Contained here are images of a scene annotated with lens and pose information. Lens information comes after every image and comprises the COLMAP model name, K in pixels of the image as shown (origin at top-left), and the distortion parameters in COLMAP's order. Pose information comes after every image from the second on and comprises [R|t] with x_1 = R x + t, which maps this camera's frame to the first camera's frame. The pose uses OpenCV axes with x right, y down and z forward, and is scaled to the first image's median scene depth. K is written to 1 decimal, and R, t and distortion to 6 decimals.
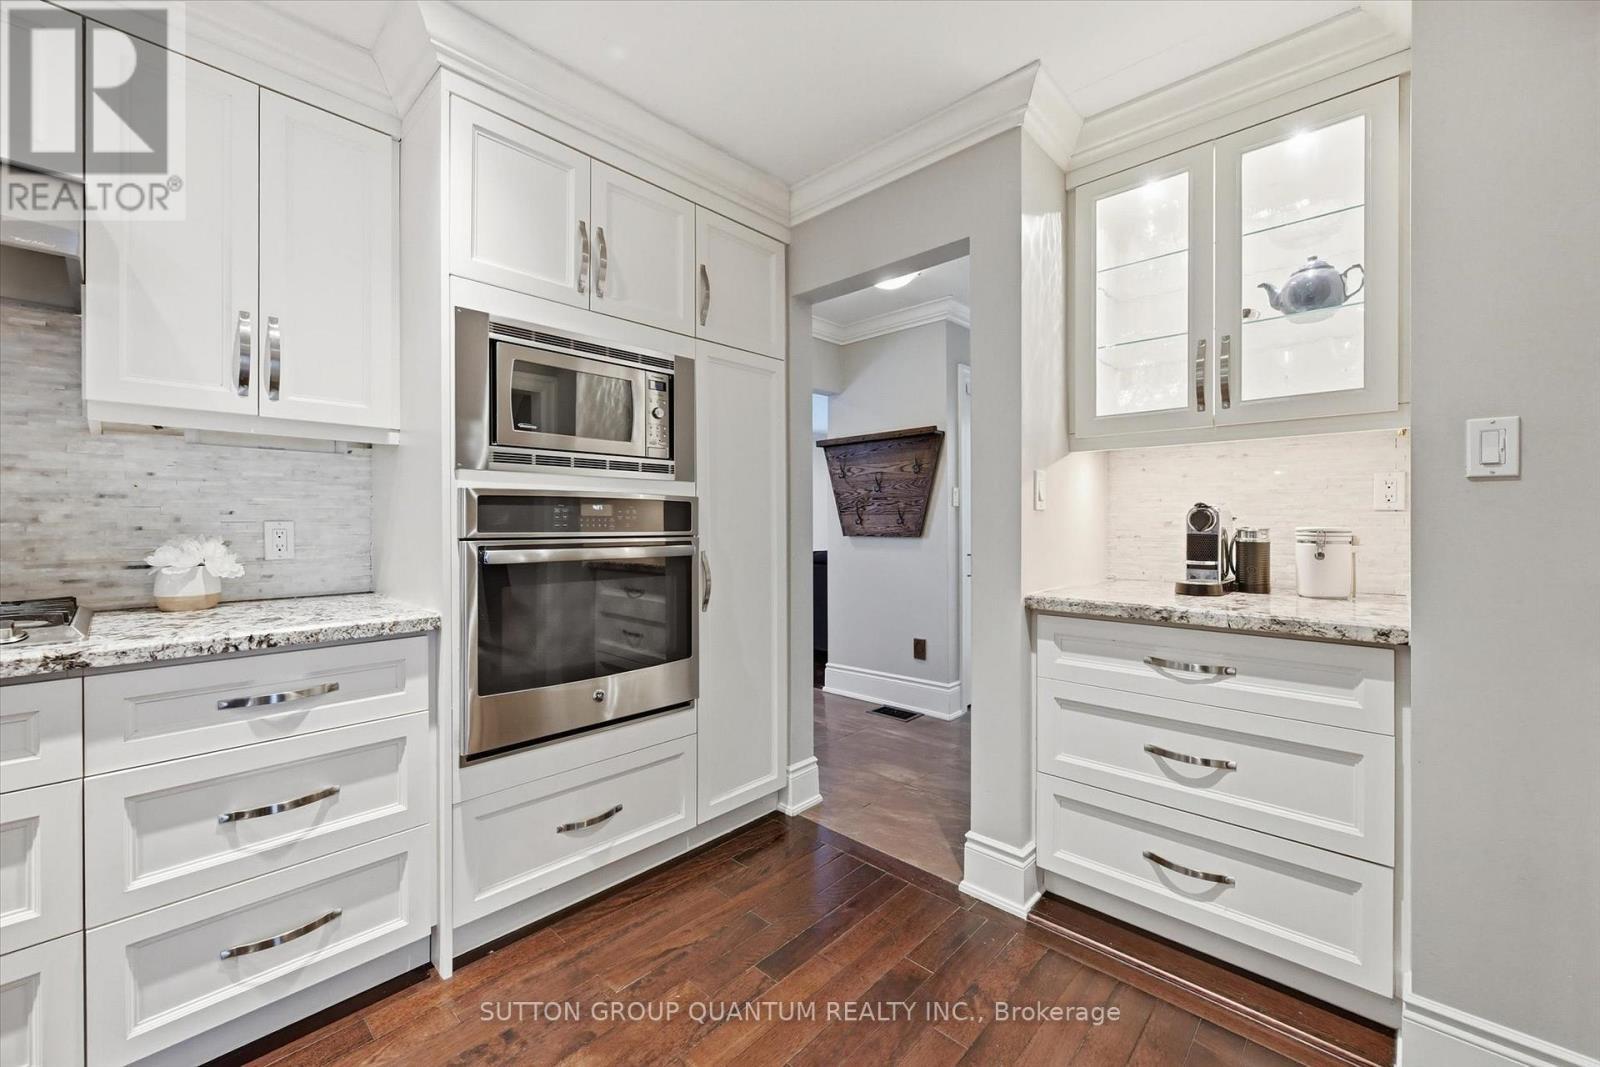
lens RADIAL K [[638.1, 0, 807.8], [0, 638.1, 523.7], [0, 0, 1]] dist [-0.001040, 0.000529]
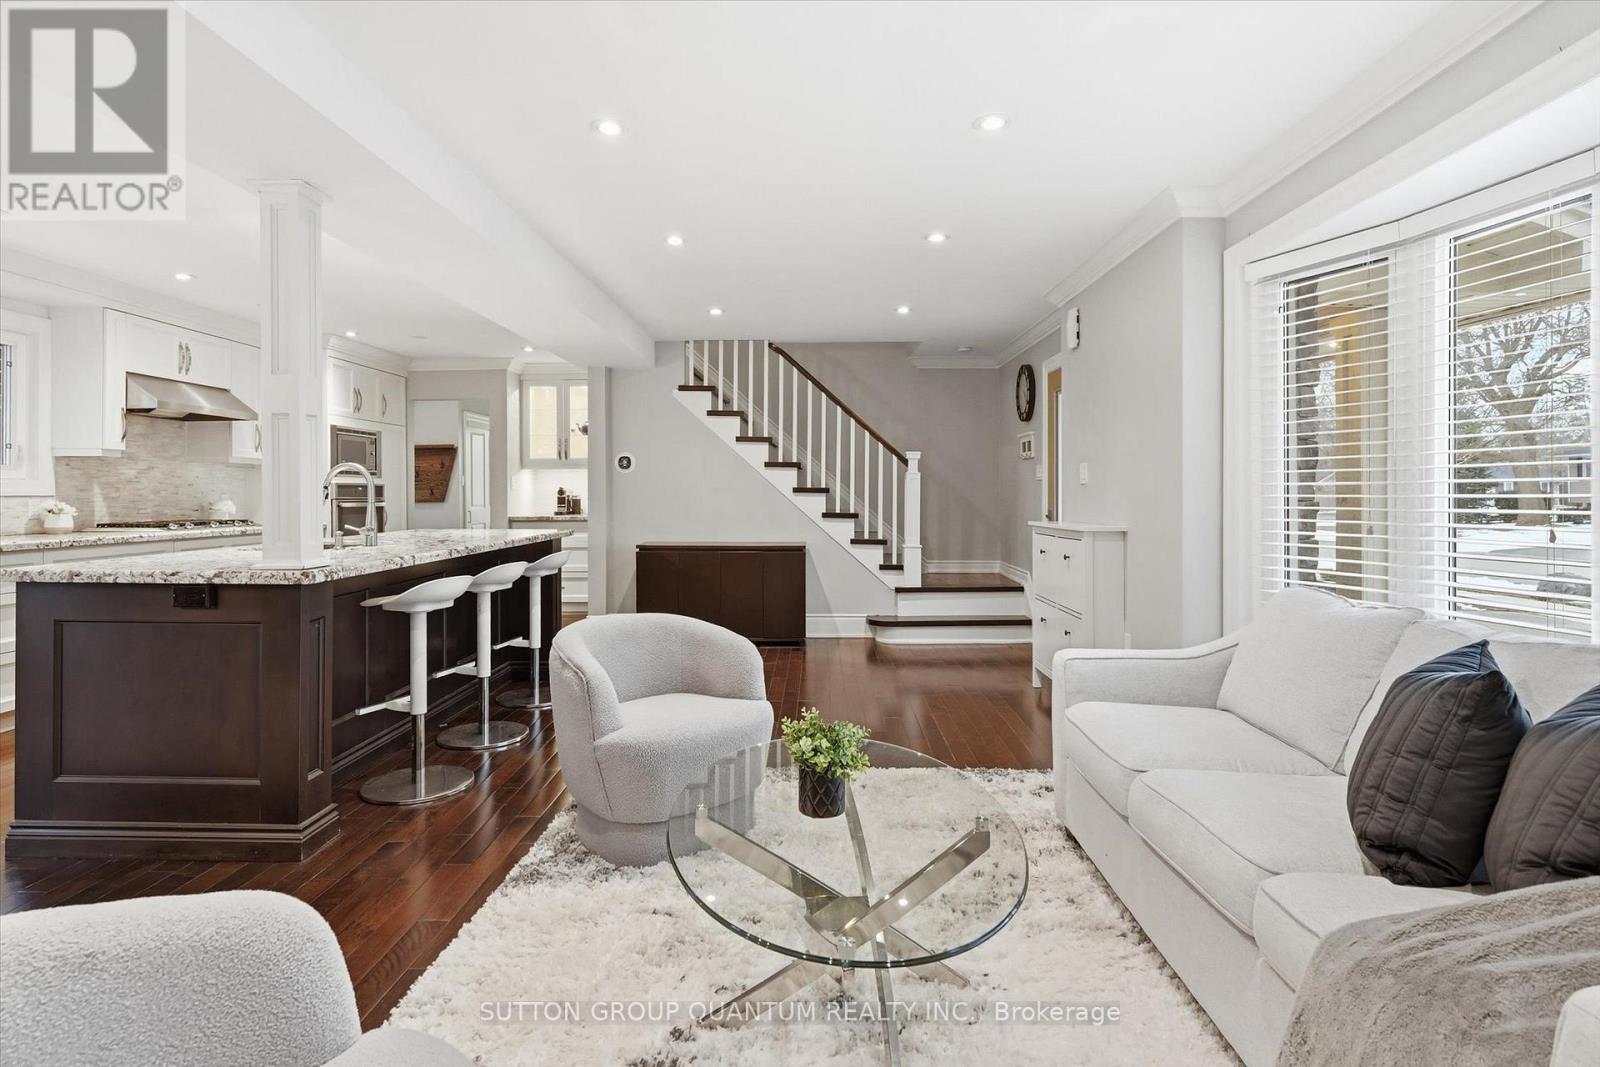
lens RADIAL K [[799.4, 0, 784.0], [0, 799.4, 492.3], [0, 0, 1]] dist [0.001491, 0.000219]
pose [[0.755237, -0.002876, 0.655446, -1.329638], [0.006709, 0.999972, -0.003342, 0.016366], [-0.655418, 0.006921, 0.755235, -3.135323]]
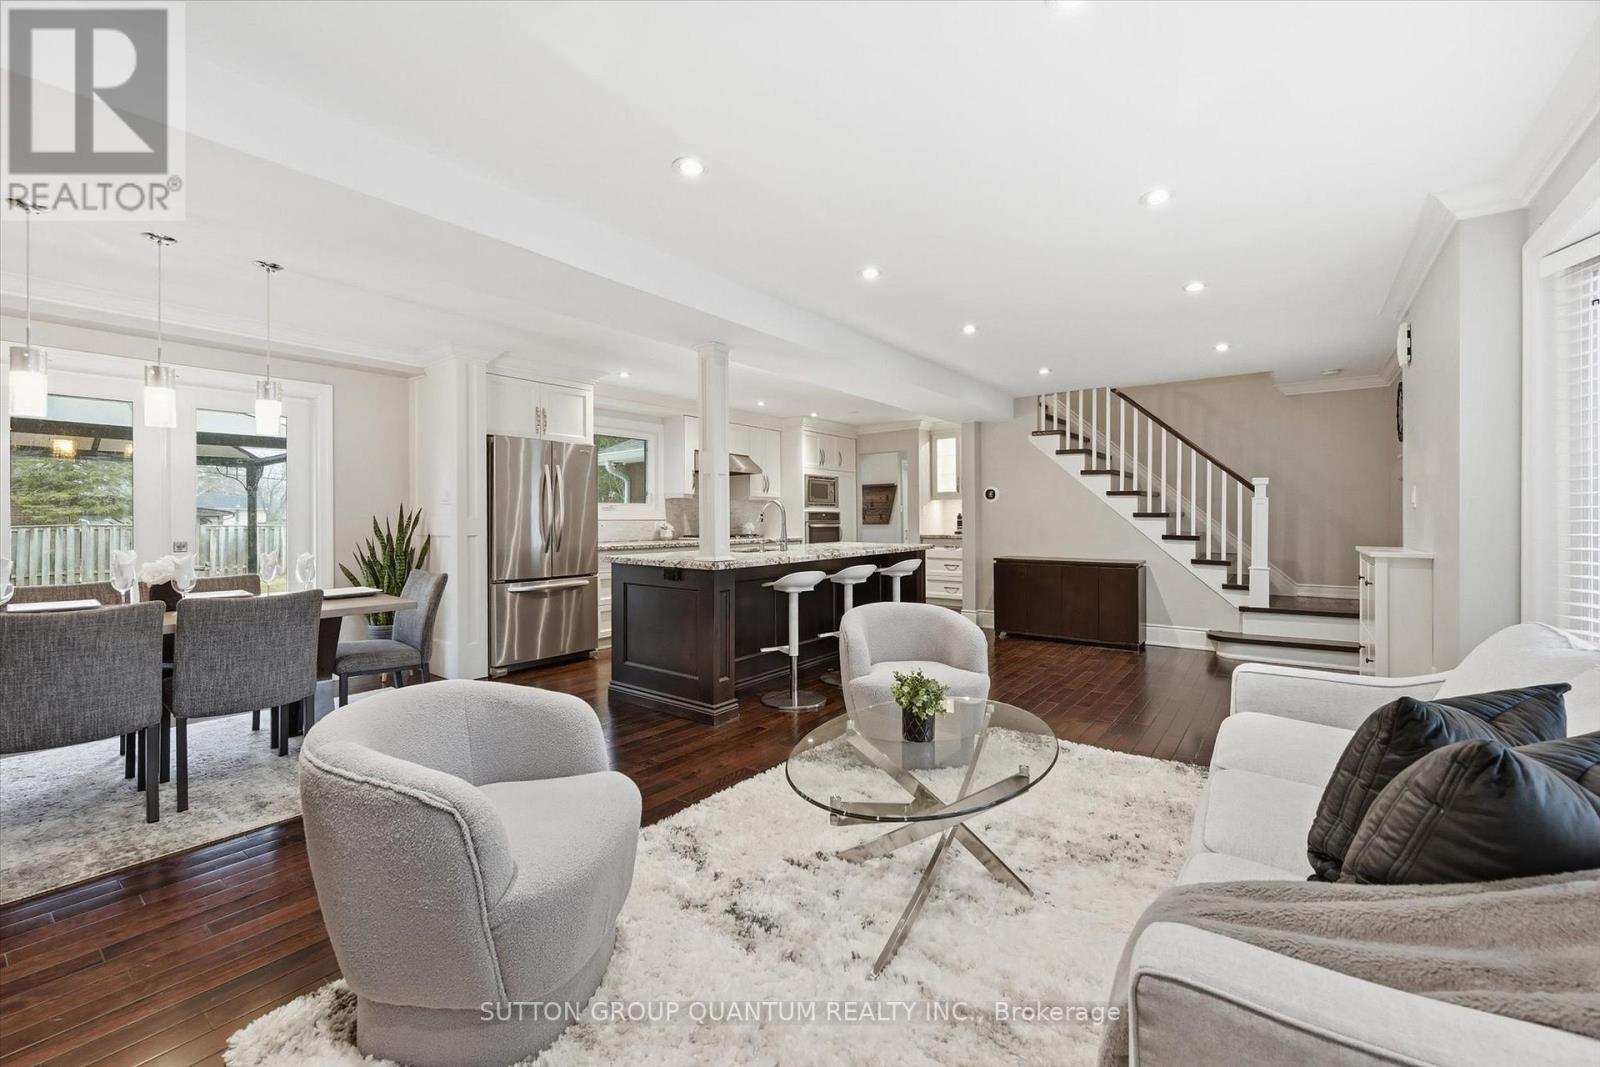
lens RADIAL K [[638.1, 0, 814.5], [0, 638.1, 521.3], [0, 0, 1]] dist [-0.001040, 0.000529]
pose [[0.993353, -0.005840, 0.114963, -0.956544], [0.005862, 0.999983, 0.000143, 0.017322], [-0.114962, 0.000531, 0.993370, -3.534754]]
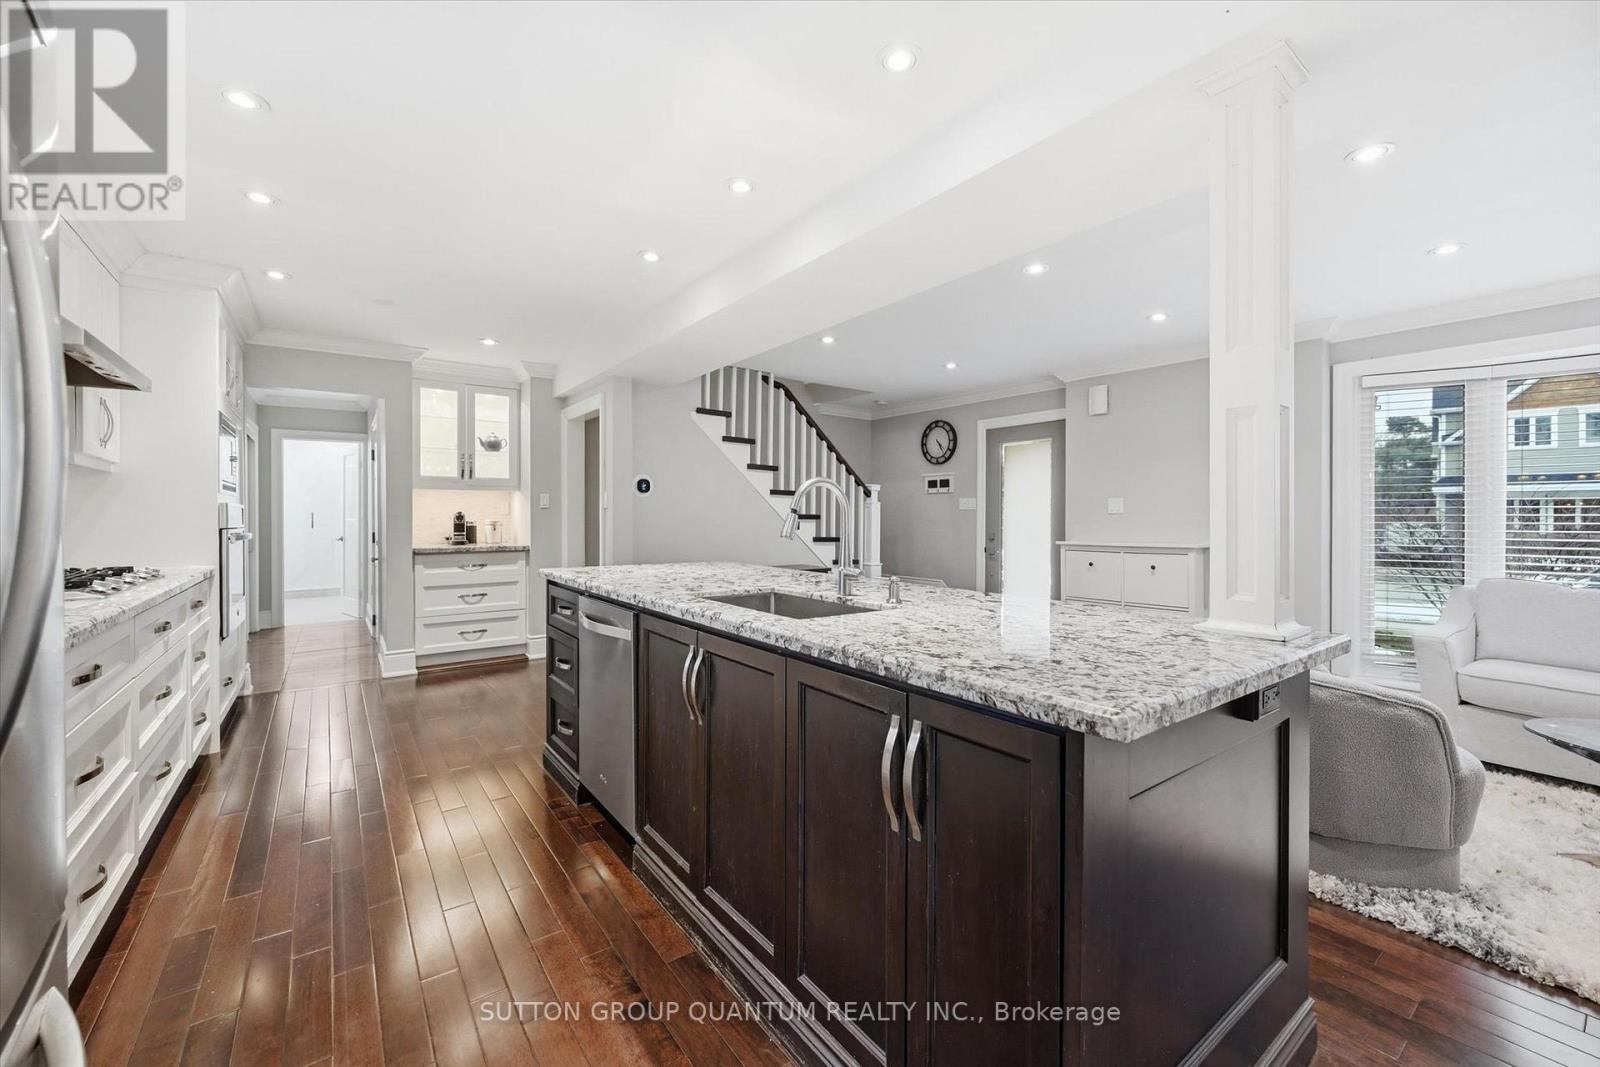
lens RADIAL K [[638.1, 0, 788.1], [0, 638.1, 518.3], [0, 0, 1]] dist [-0.001040, 0.000529]
pose [[0.200242, -0.002991, 0.979742, -1.969578], [0.004498, 0.999988, 0.002134, -0.003871], [-0.979736, 0.003979, 0.200253, -1.029034]]
